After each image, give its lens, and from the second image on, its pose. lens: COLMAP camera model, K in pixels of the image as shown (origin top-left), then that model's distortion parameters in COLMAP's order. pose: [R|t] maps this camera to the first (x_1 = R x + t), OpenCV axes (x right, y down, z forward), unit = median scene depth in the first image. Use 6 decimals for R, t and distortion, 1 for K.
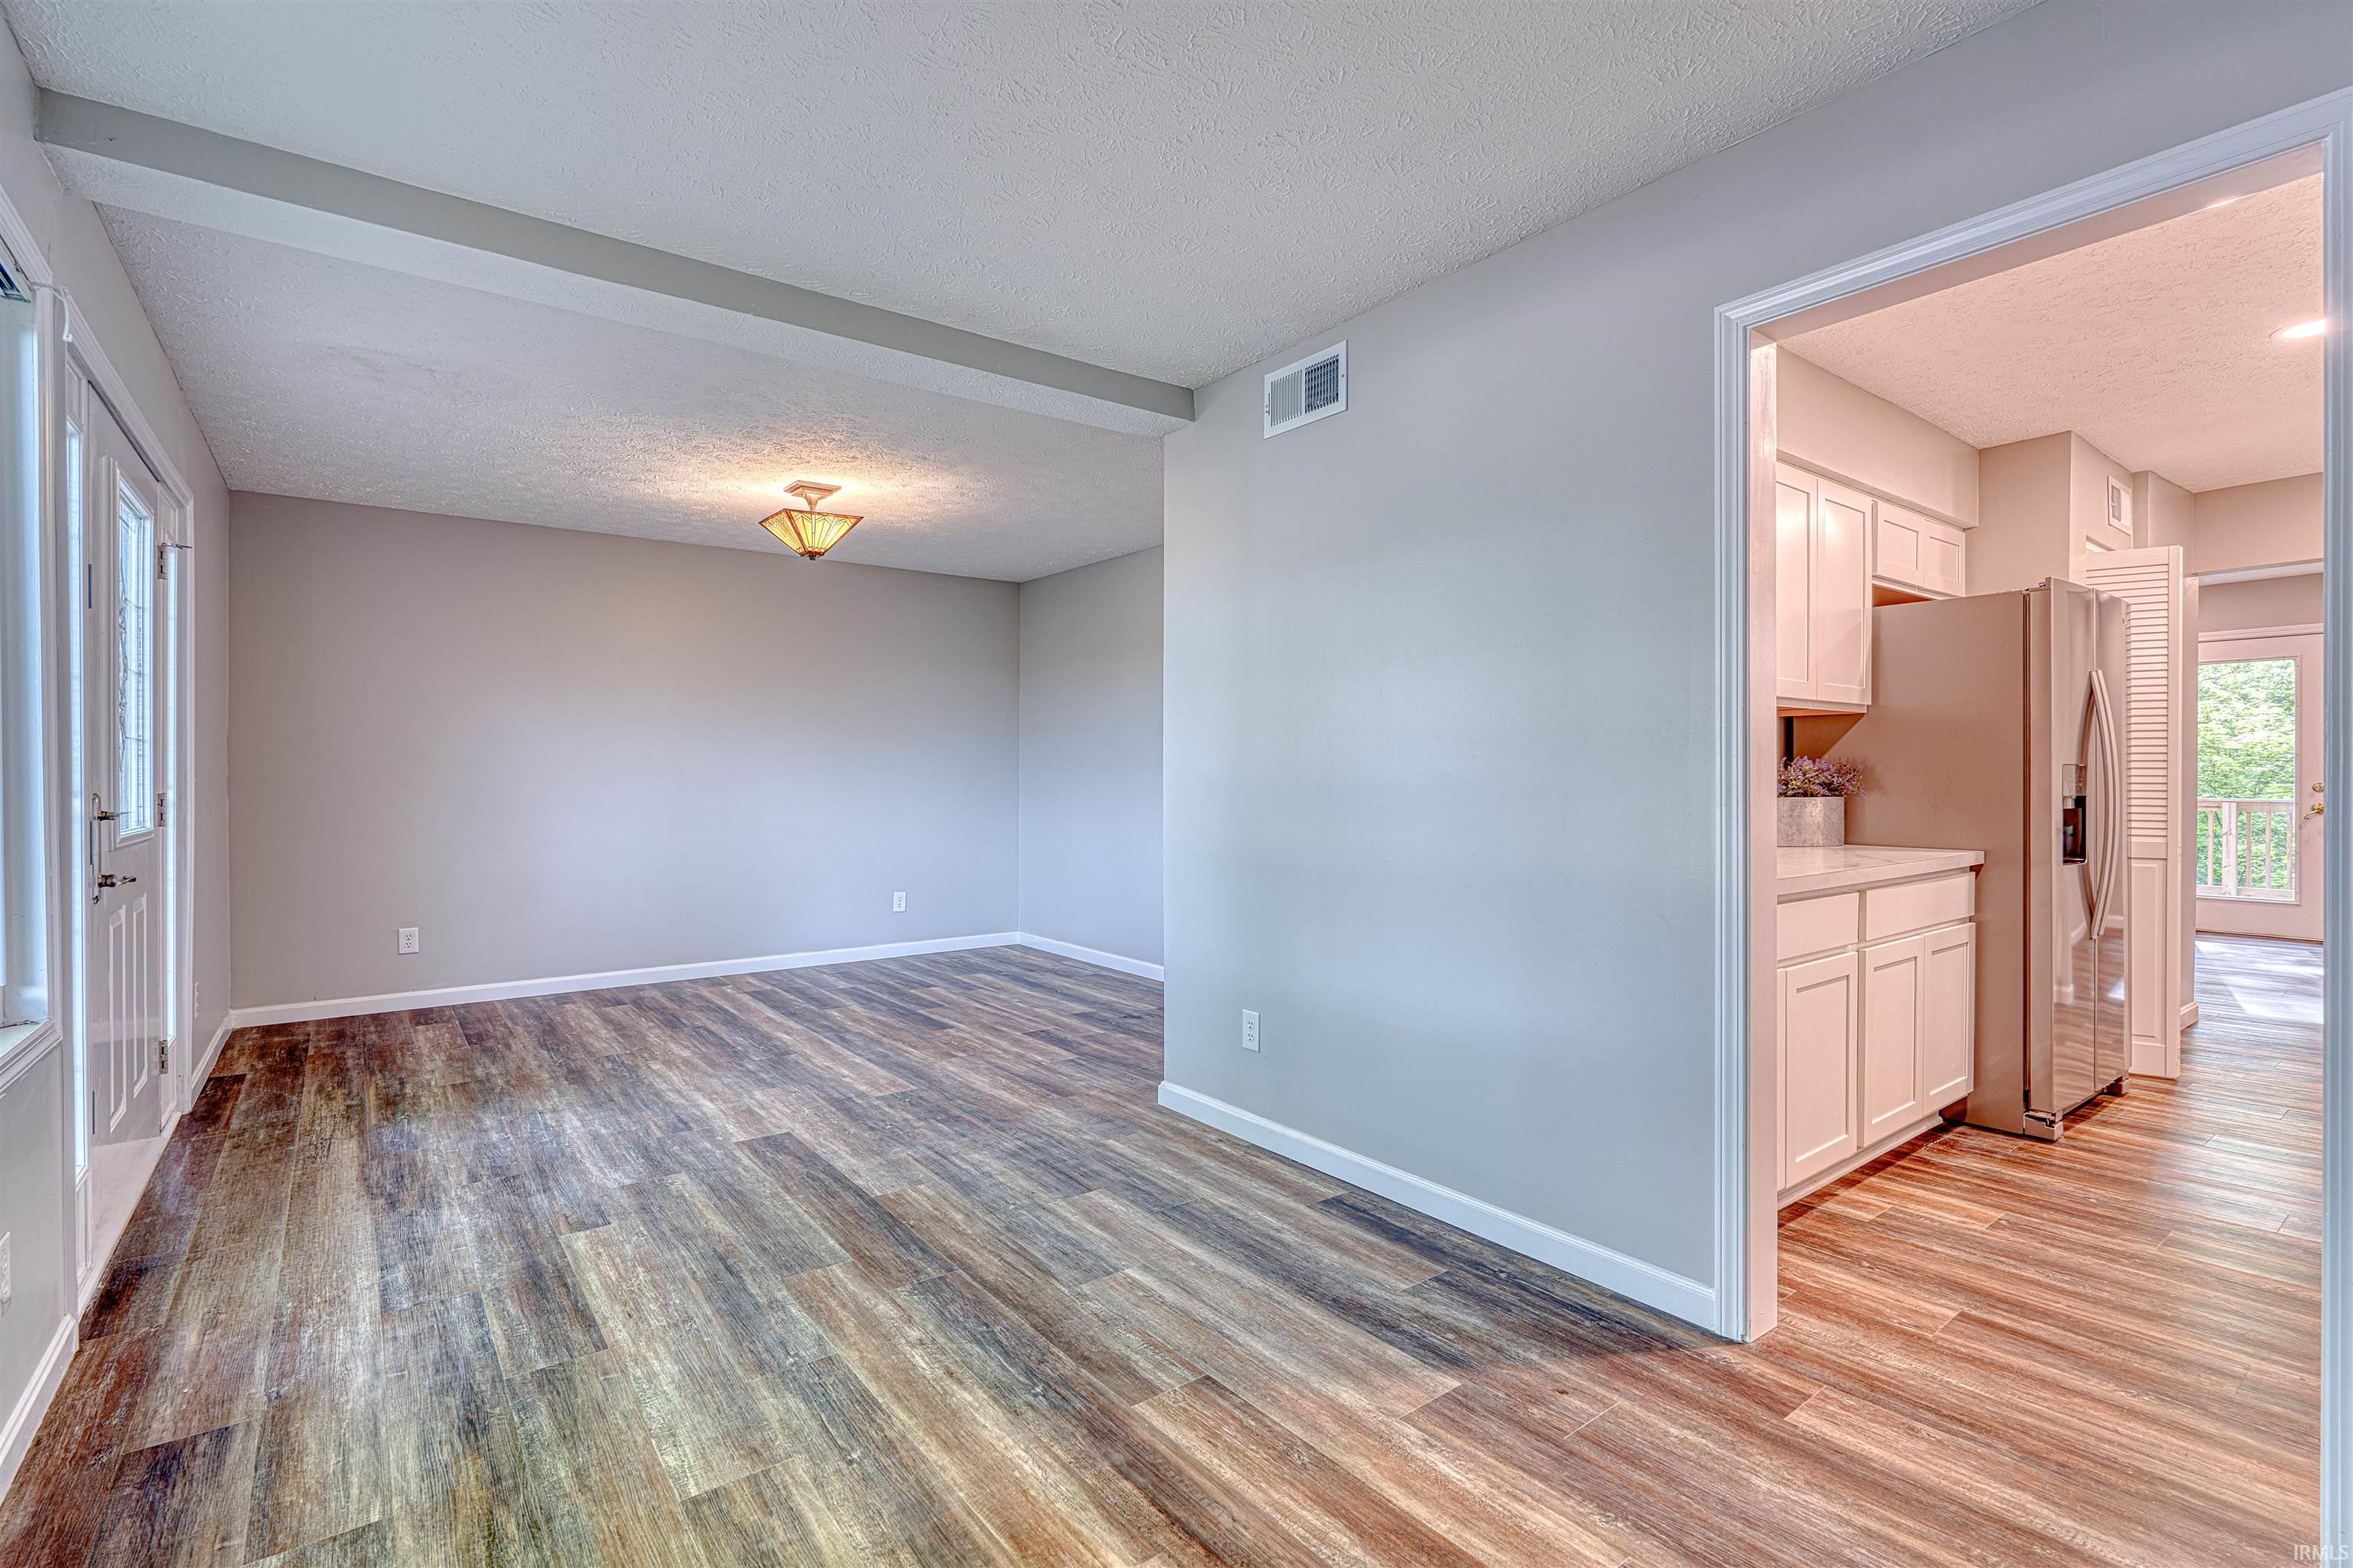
lens RADIAL K [[1089.3, 0, 1176.5], [0, 1089.3, 784.0], [0, 0, 1]] dist [-0.003571, 0.001112]
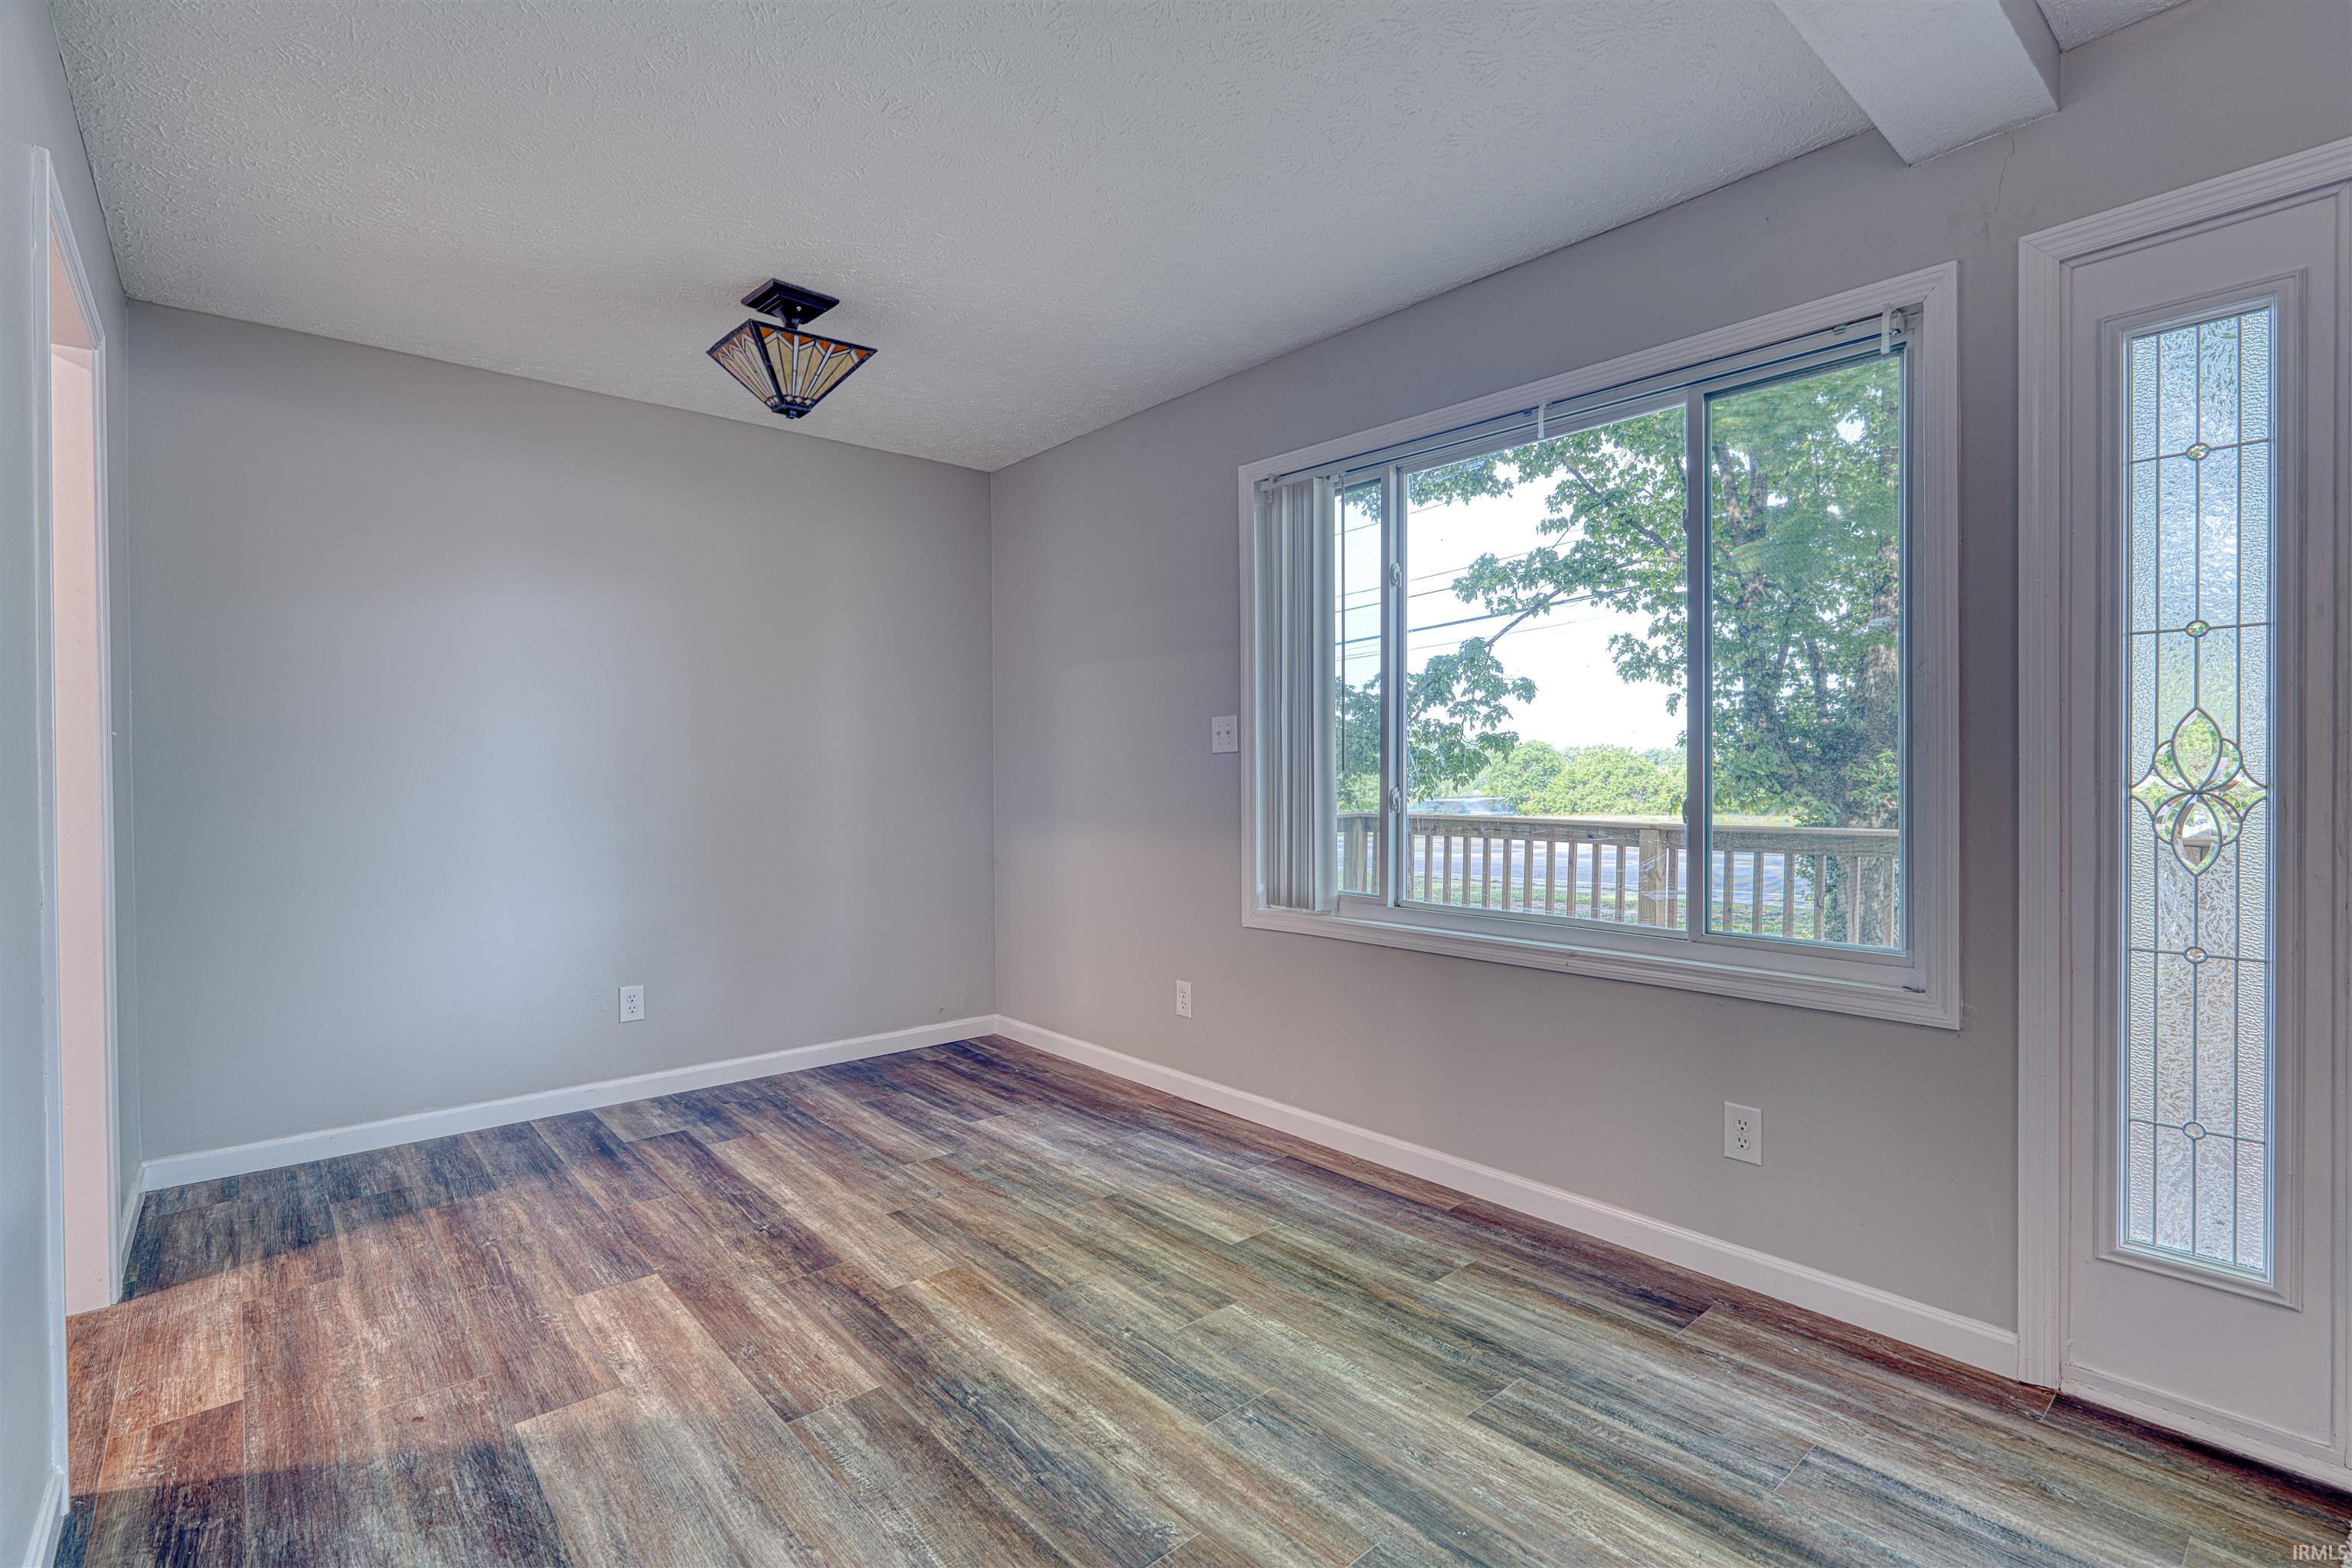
lens RADIAL K [[1088.8, 0, 1176.0], [0, 1088.8, 784.0], [0, 0, 1]] dist [-0.003571, 0.001112]
pose [[-0.998076, 0.008678, -0.061399, -0.222223], [0.007472, 0.999775, 0.019851, -0.010150], [0.061558, 0.019354, -0.997916, 1.727346]]
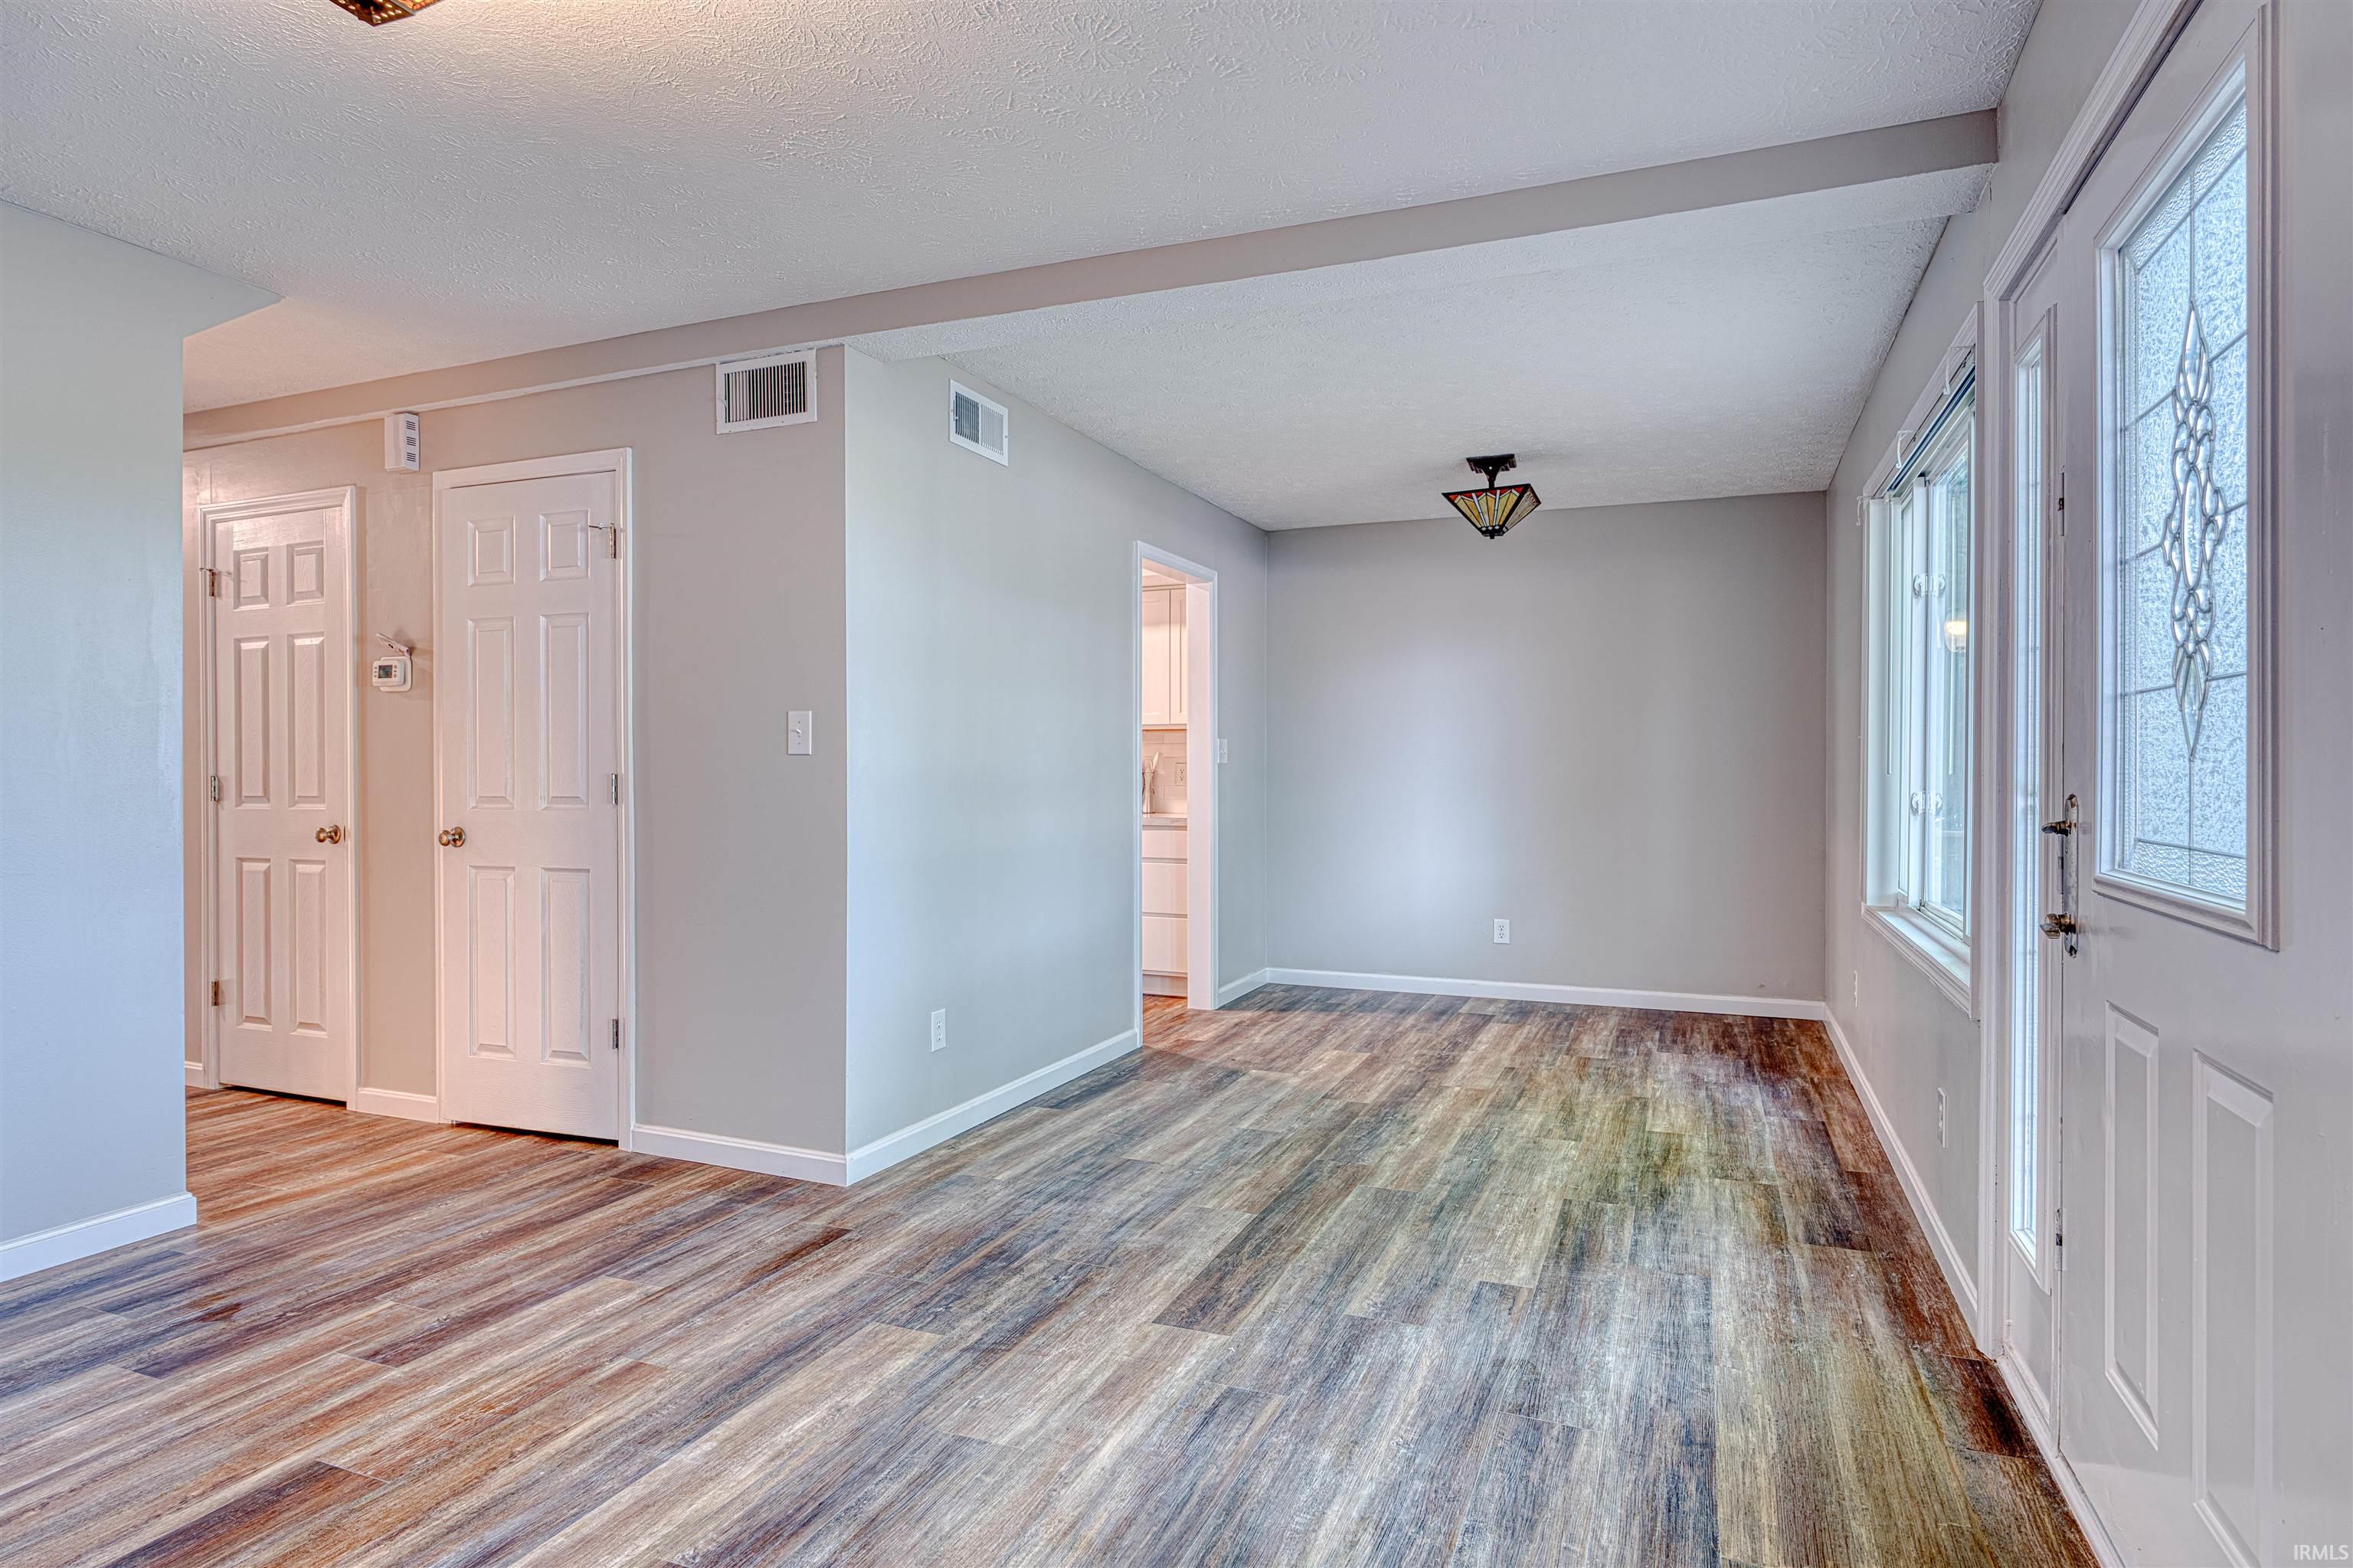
lens RADIAL K [[1255.7, 0, 1176.5], [0, 1255.7, 784.0], [0, 0, 1]] dist [-0.005587, 0.000951]
pose [[-0.501869, -0.006315, 0.864921, -1.508393], [0.007405, 0.999905, 0.011597, -0.012729], [-0.864912, 0.012225, -0.501775, 2.036445]]
